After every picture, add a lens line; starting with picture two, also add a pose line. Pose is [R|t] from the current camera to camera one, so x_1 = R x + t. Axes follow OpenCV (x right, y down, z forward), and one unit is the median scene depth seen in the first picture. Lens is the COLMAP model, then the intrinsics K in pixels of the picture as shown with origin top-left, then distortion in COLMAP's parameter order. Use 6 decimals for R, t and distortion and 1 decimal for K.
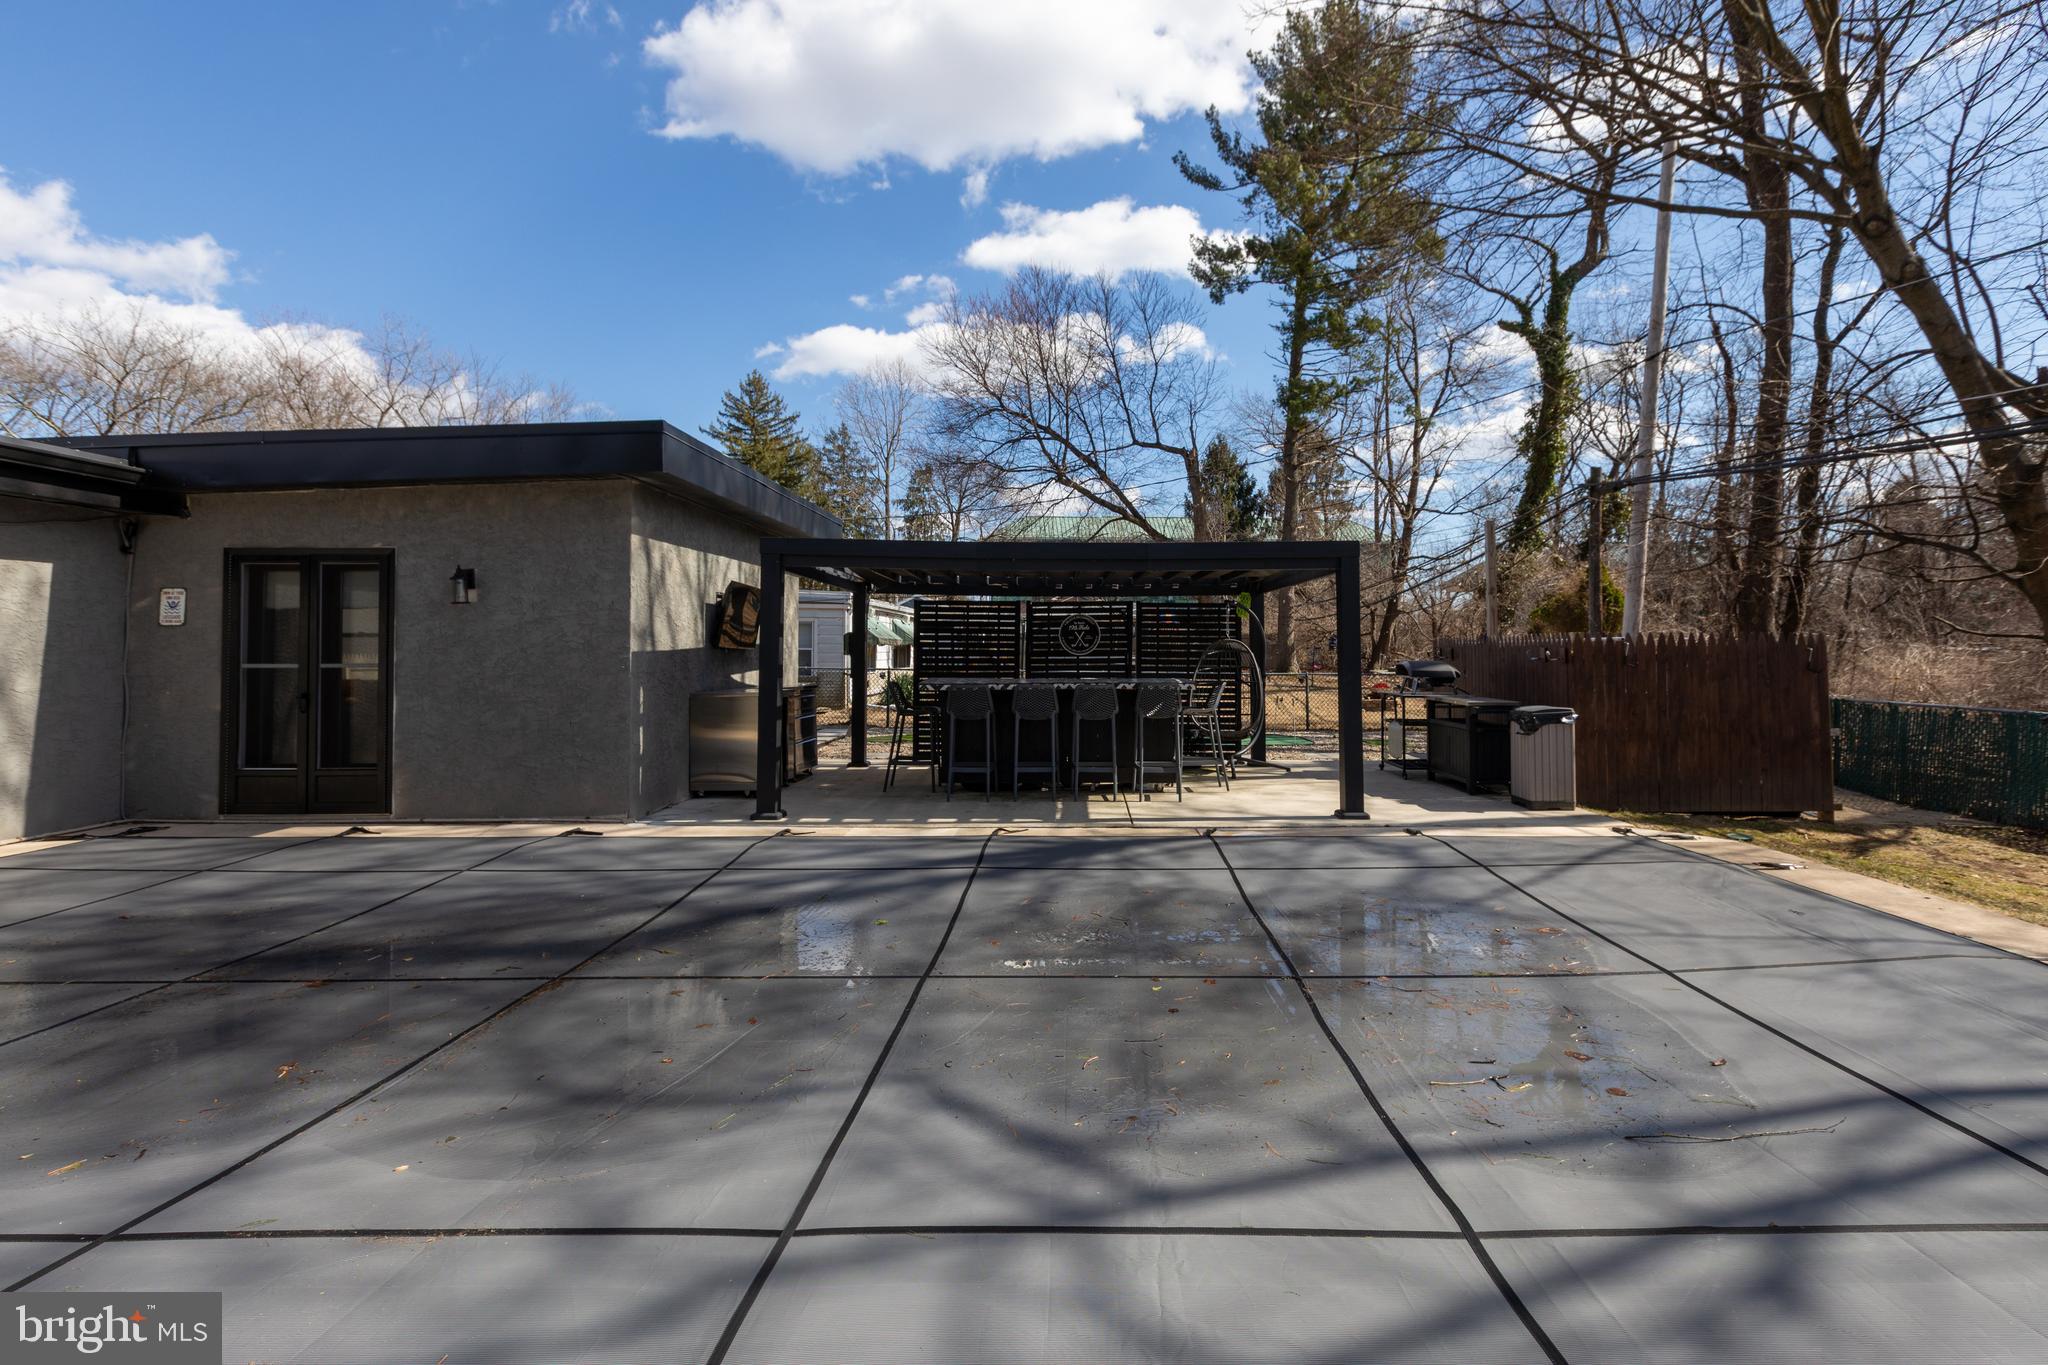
lens RADIAL K [[916.5, 0, 1091.9], [0, 916.5, 638.3], [0, 0, 1]] dist [0.002506, 0.000501]
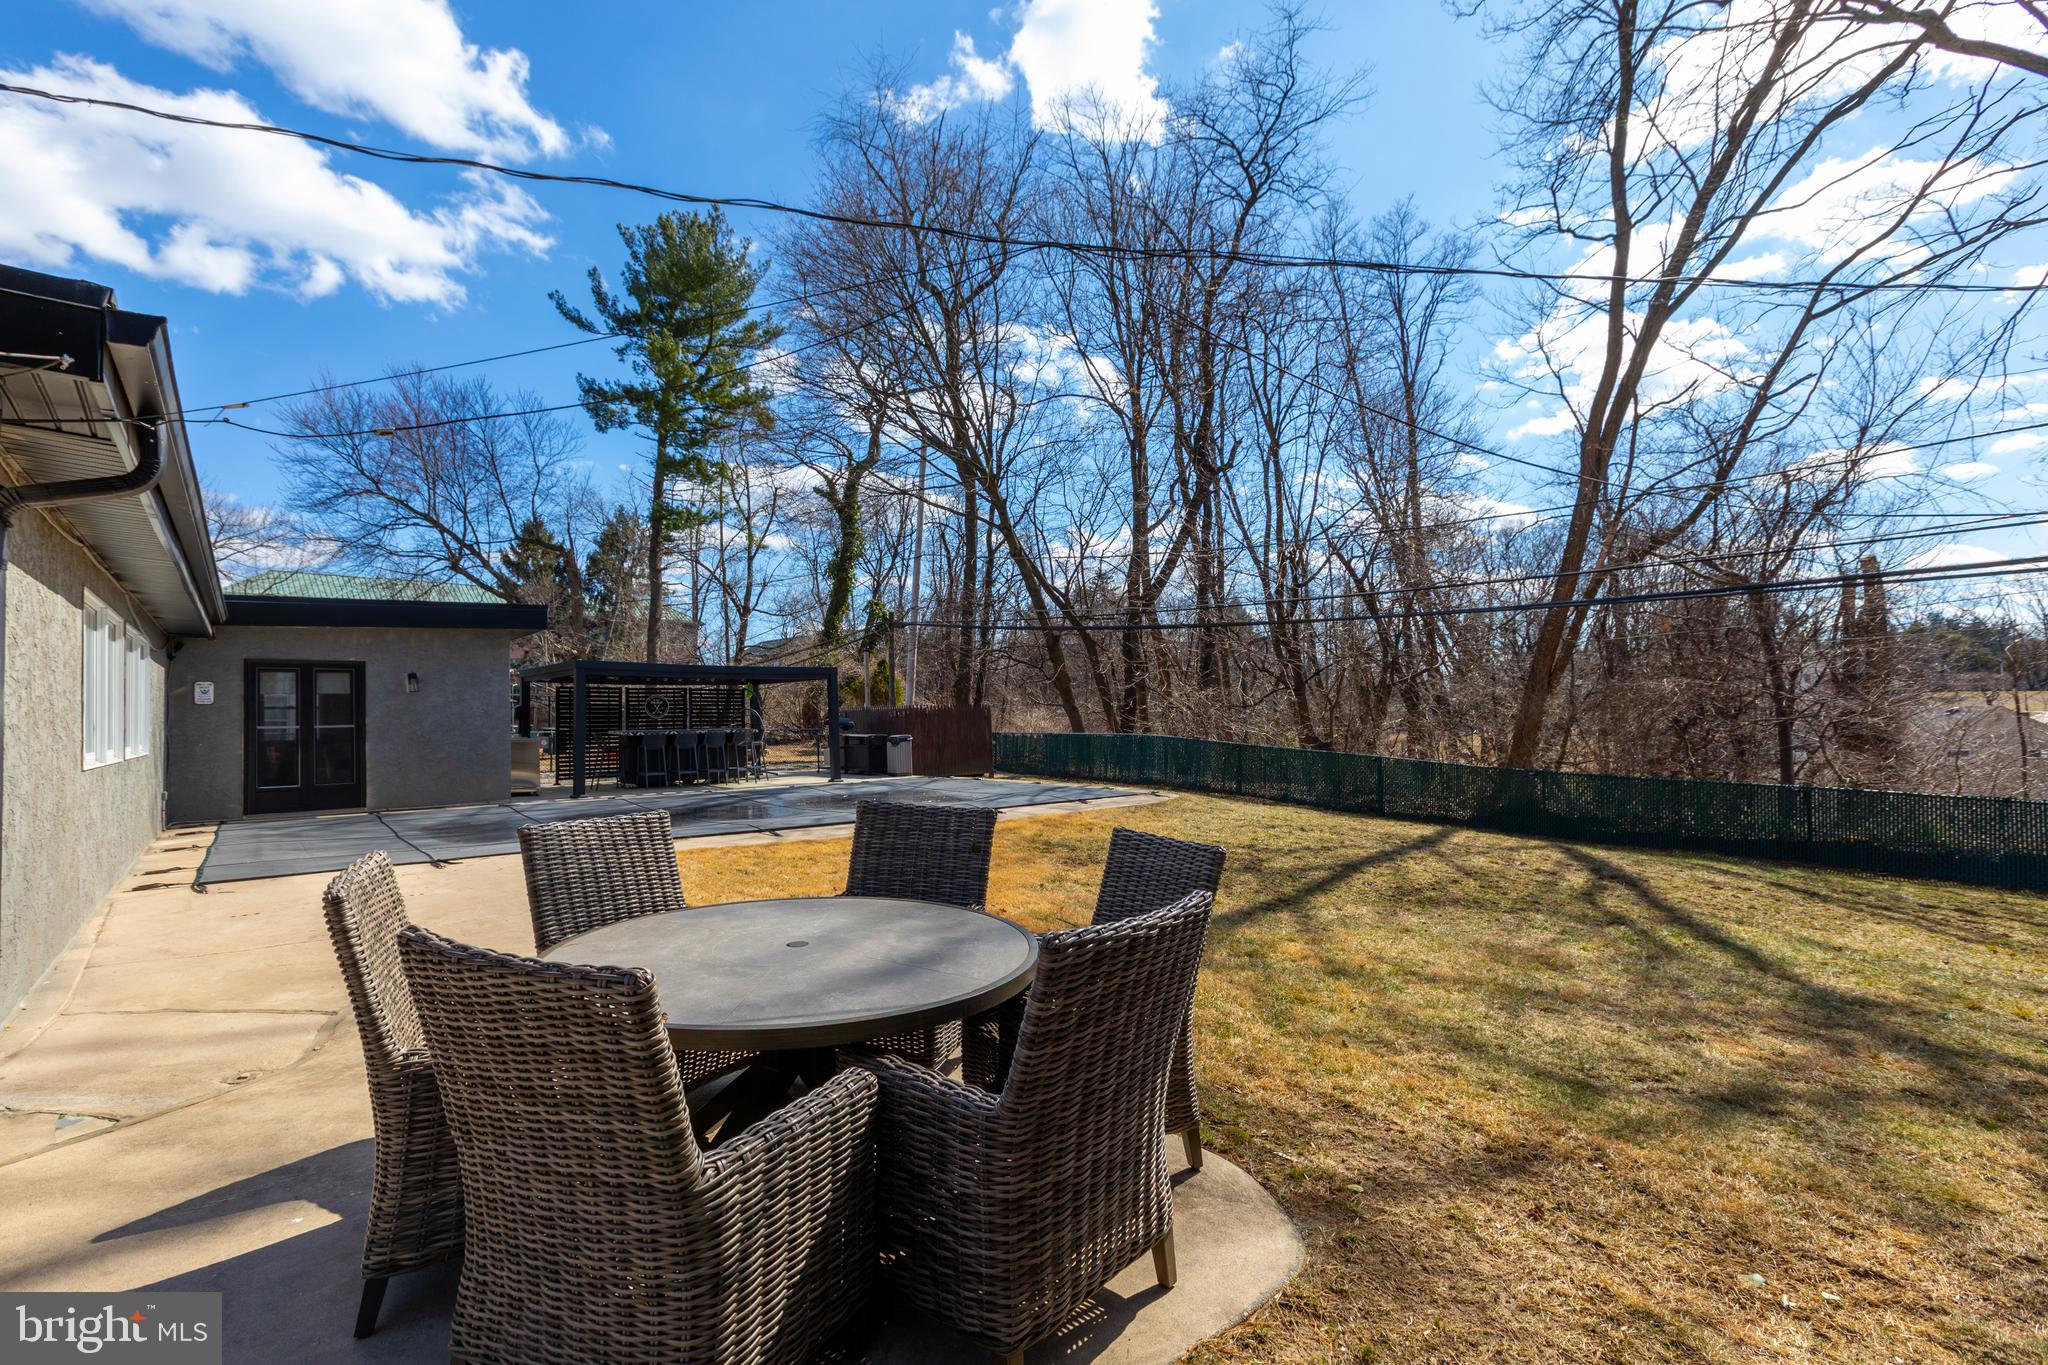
lens RADIAL K [[884.3, 0, 1024.0], [0, 884.3, 682.5], [0, 0, 1]] dist [-0.000359, -0.000063]
pose [[0.760204, 0.011765, 0.649578, -0.421425], [0.007490, 0.999611, -0.026871, 0.000344], [-0.649641, 0.025293, 0.759820, -0.539544]]
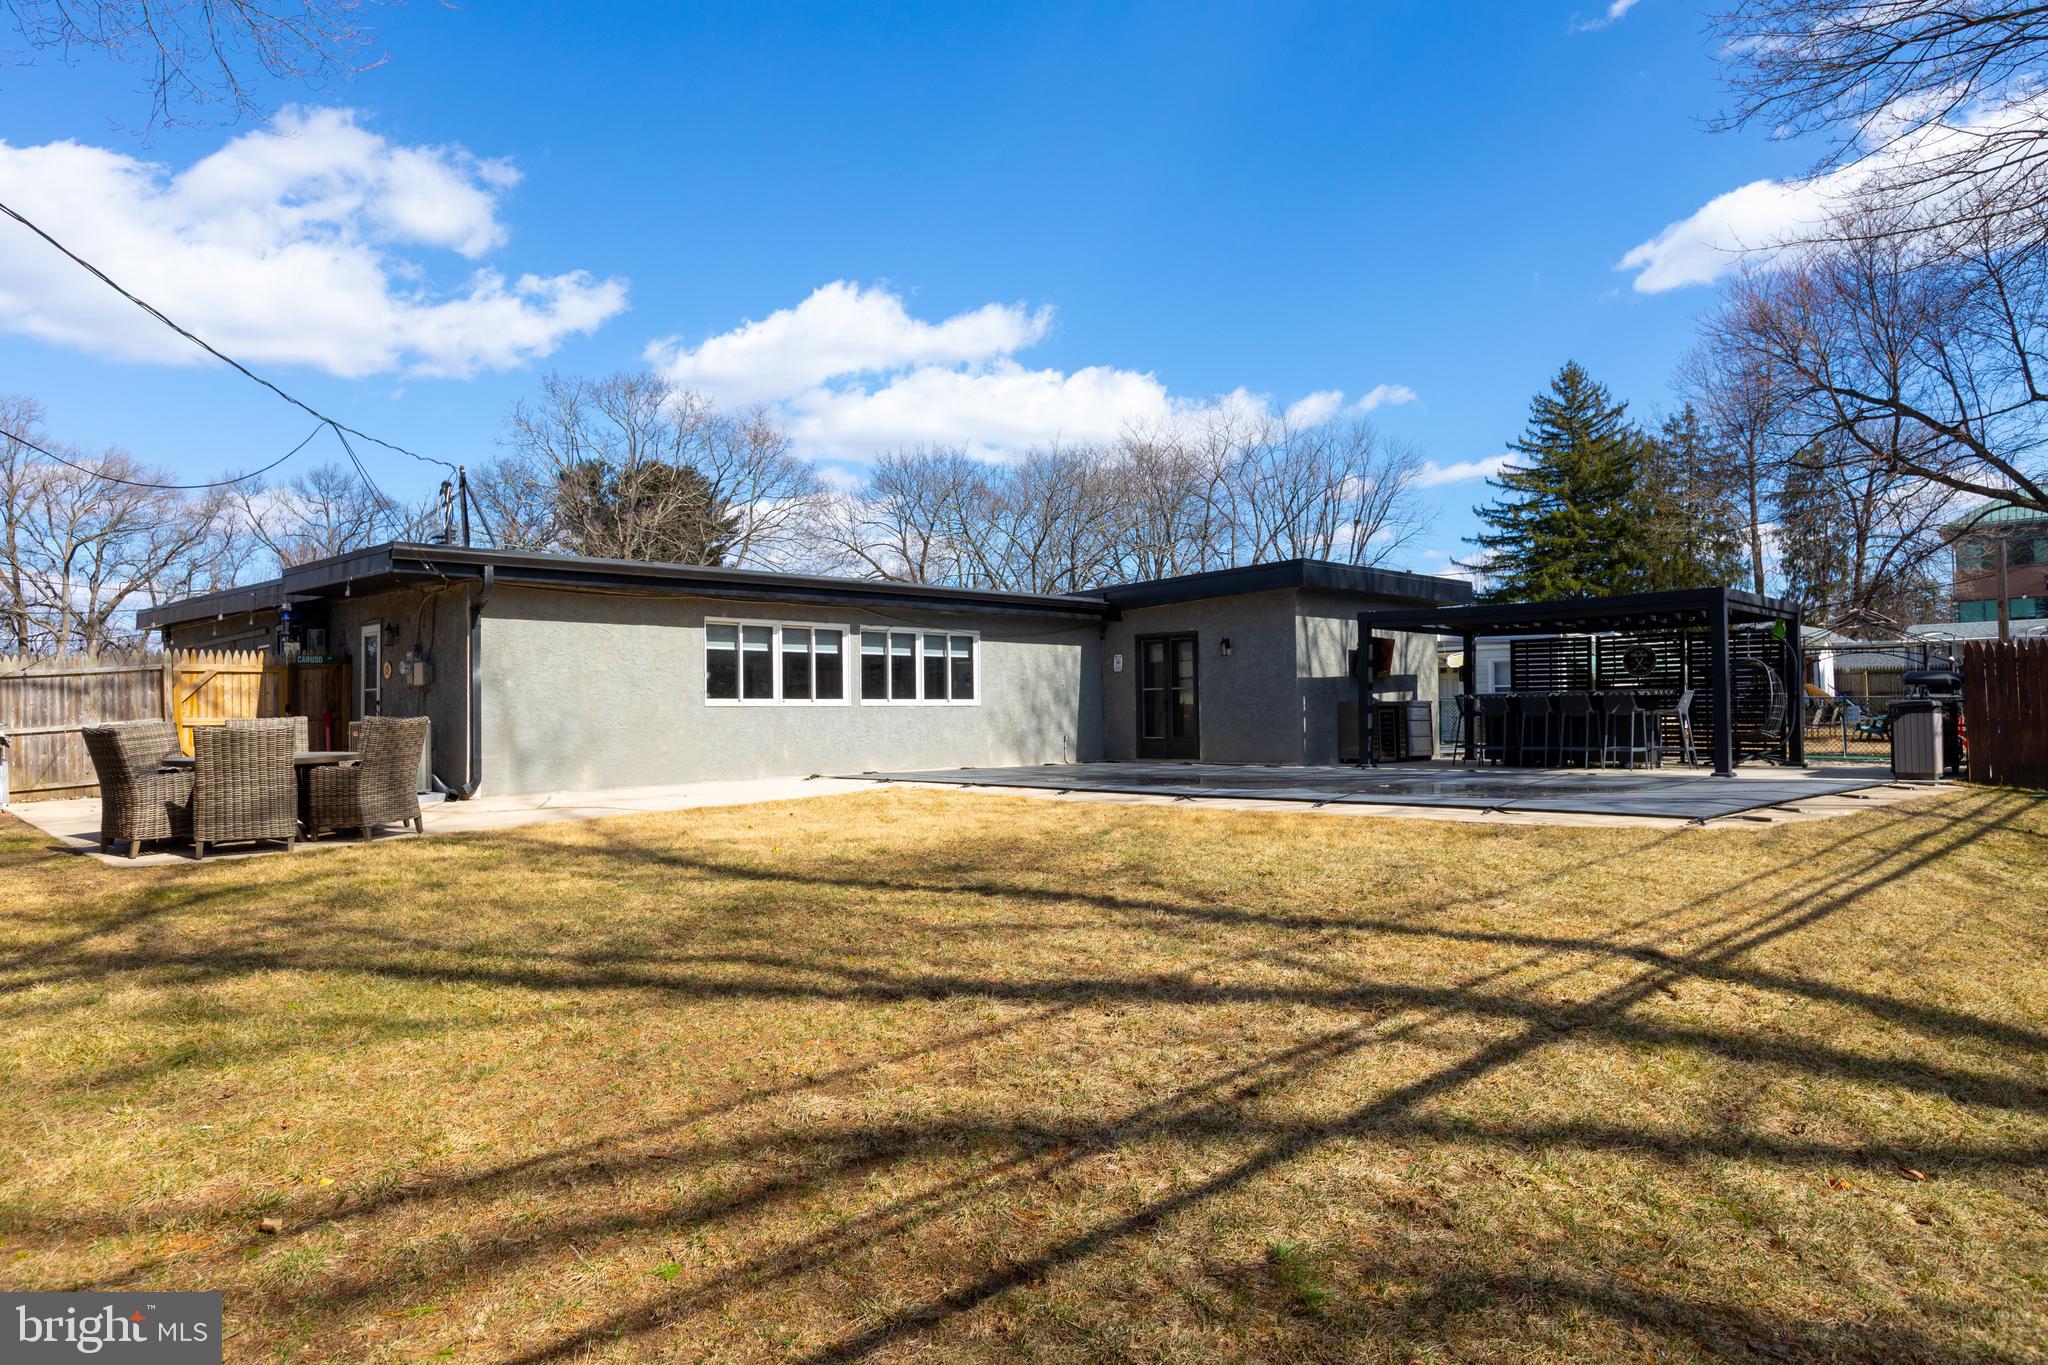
lens RADIAL K [[1249.8, 0, 1024.0], [0, 1249.8, 682.5], [0, 0, 1]] dist [-0.000142, -0.000003]
pose [[0.686969, -0.027379, -0.726171, 0.451439], [0.019479, 0.999625, -0.019262, 0.029199], [0.726426, -0.000913, 0.687245, -0.543606]]
